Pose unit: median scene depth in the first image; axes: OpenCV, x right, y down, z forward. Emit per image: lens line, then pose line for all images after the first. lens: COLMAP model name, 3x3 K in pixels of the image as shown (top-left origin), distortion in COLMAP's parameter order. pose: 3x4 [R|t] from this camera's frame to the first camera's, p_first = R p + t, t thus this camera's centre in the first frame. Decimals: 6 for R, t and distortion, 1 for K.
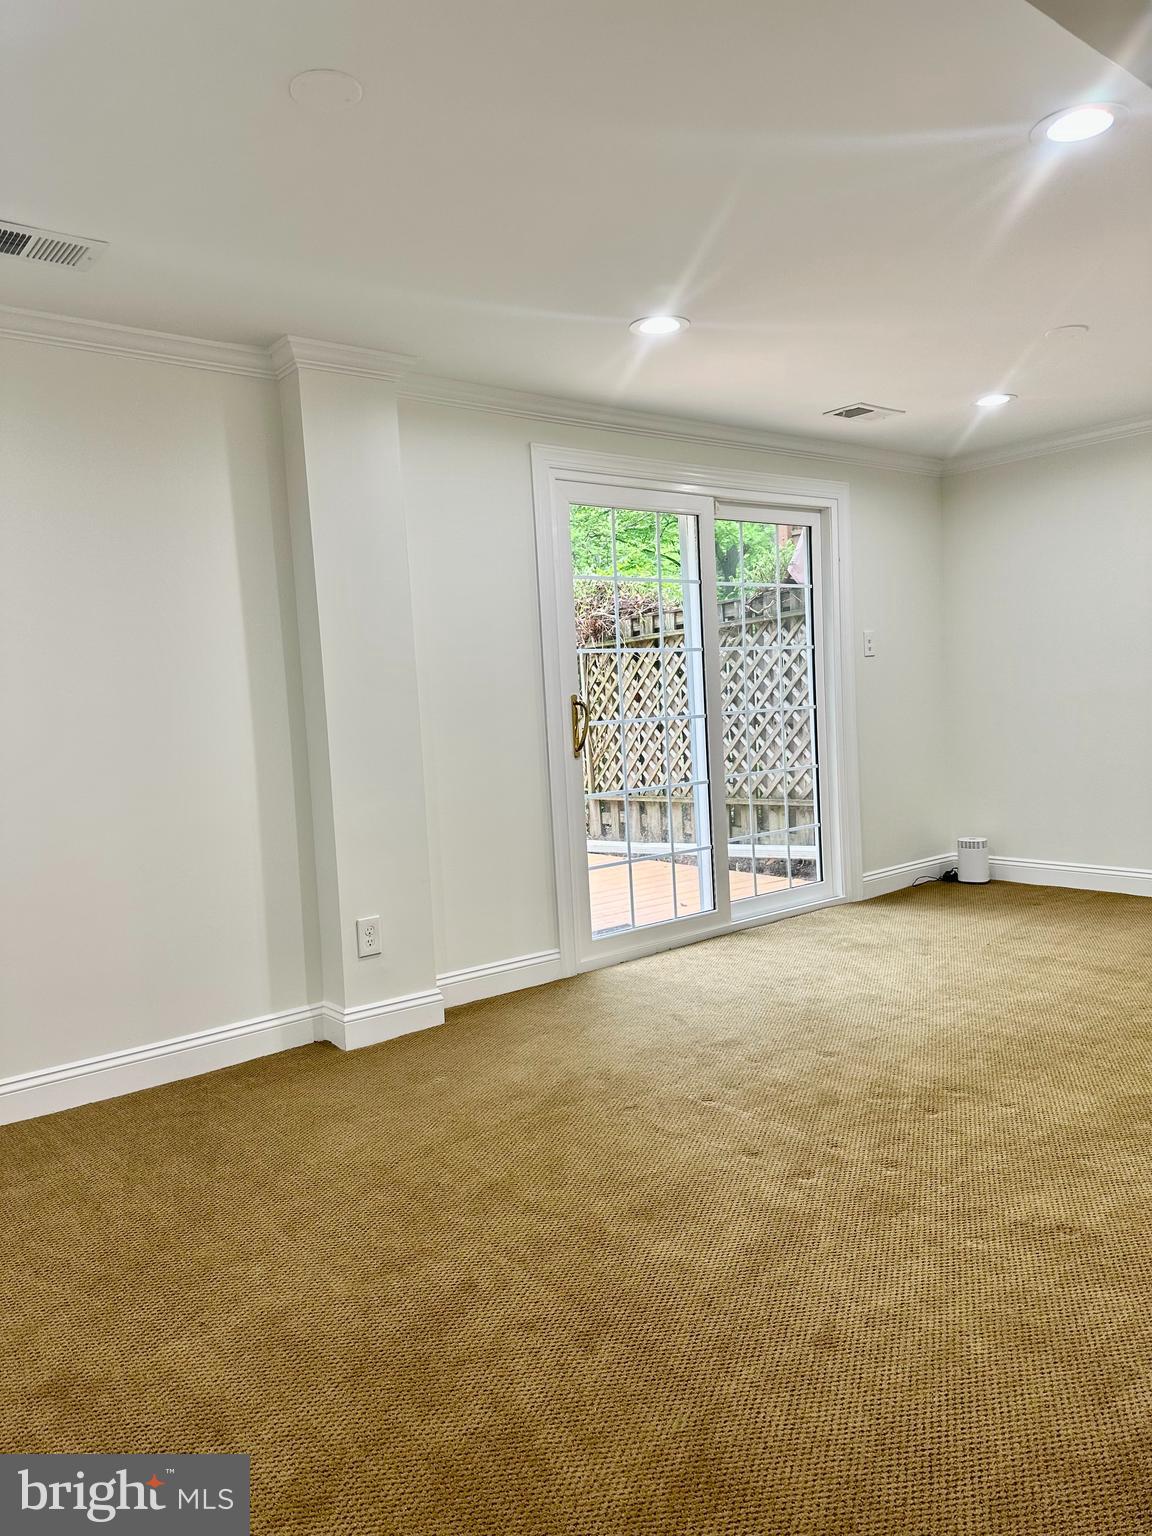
lens RADIAL K [[1077.8, 0, 579.4], [0, 1077.8, 770.3], [0, 0, 1]] dist [0.037073, -0.050770]
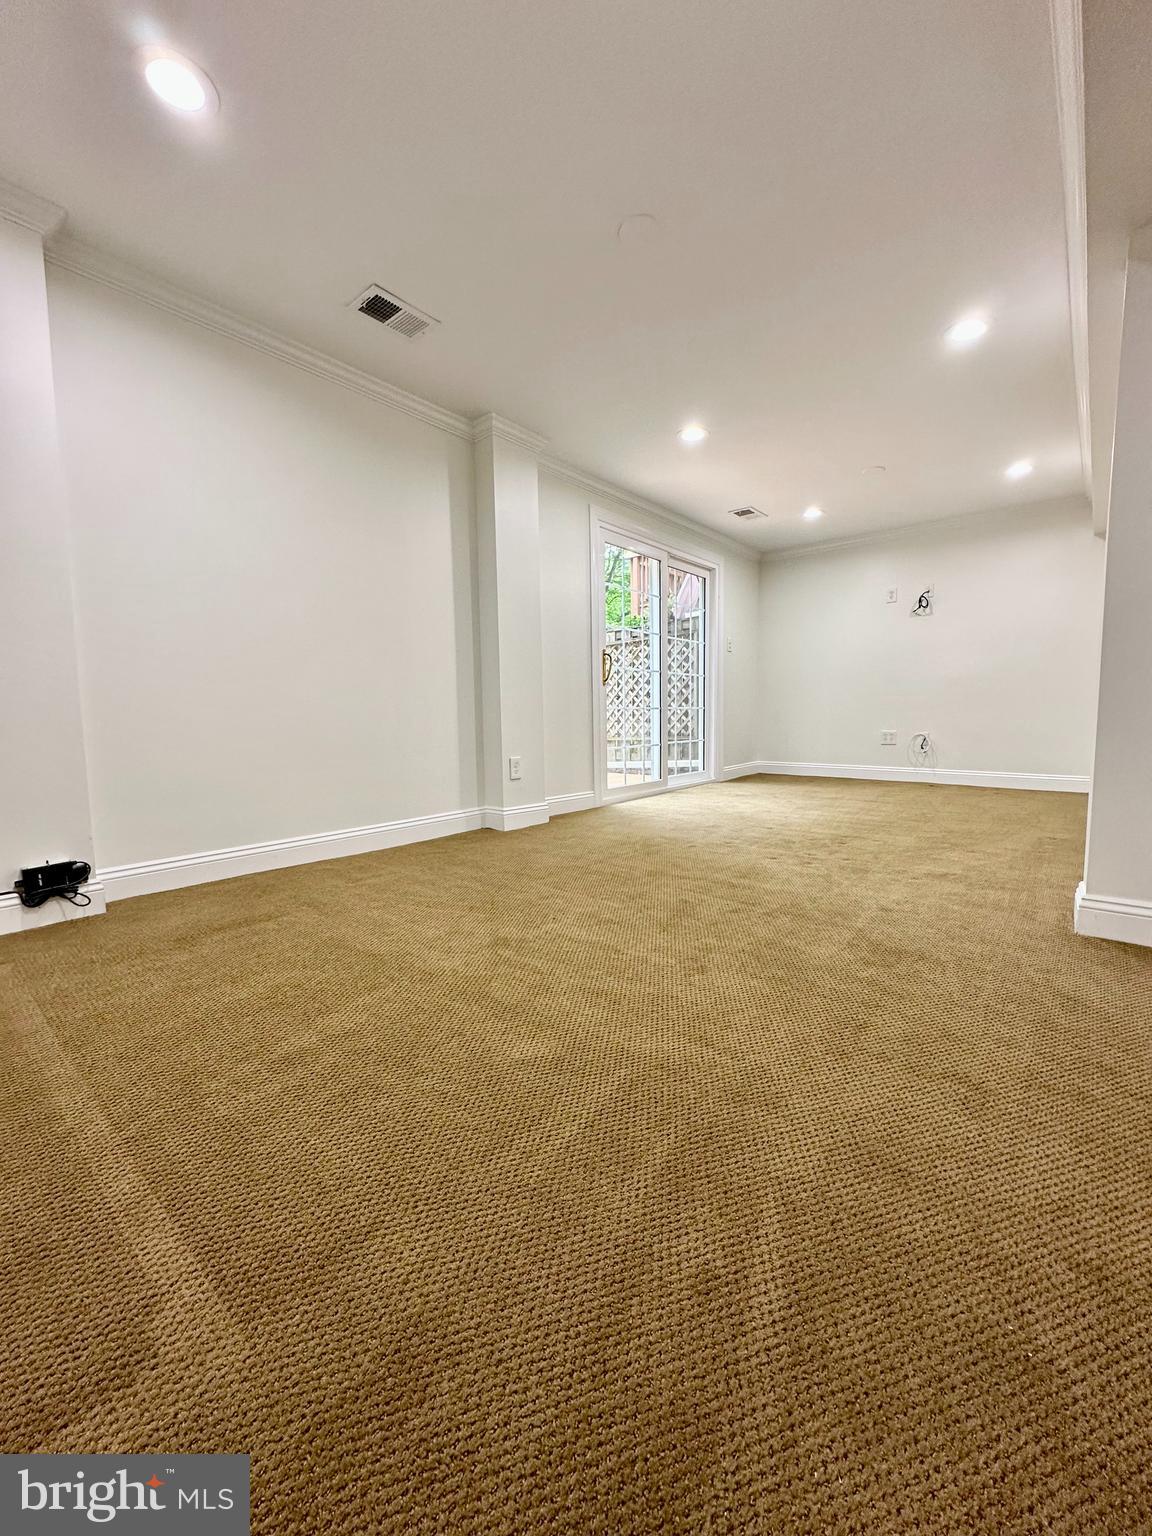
lens RADIAL K [[614.8, 0, 579.5], [0, 614.8, 764.5], [0, 0, 1]] dist [-0.003971, 0.000744]
pose [[0.981203, 0.022022, 0.191719, -0.284765], [-0.022606, 0.999744, 0.000859, 0.145662], [-0.191651, -0.005177, 0.981450, 0.006707]]
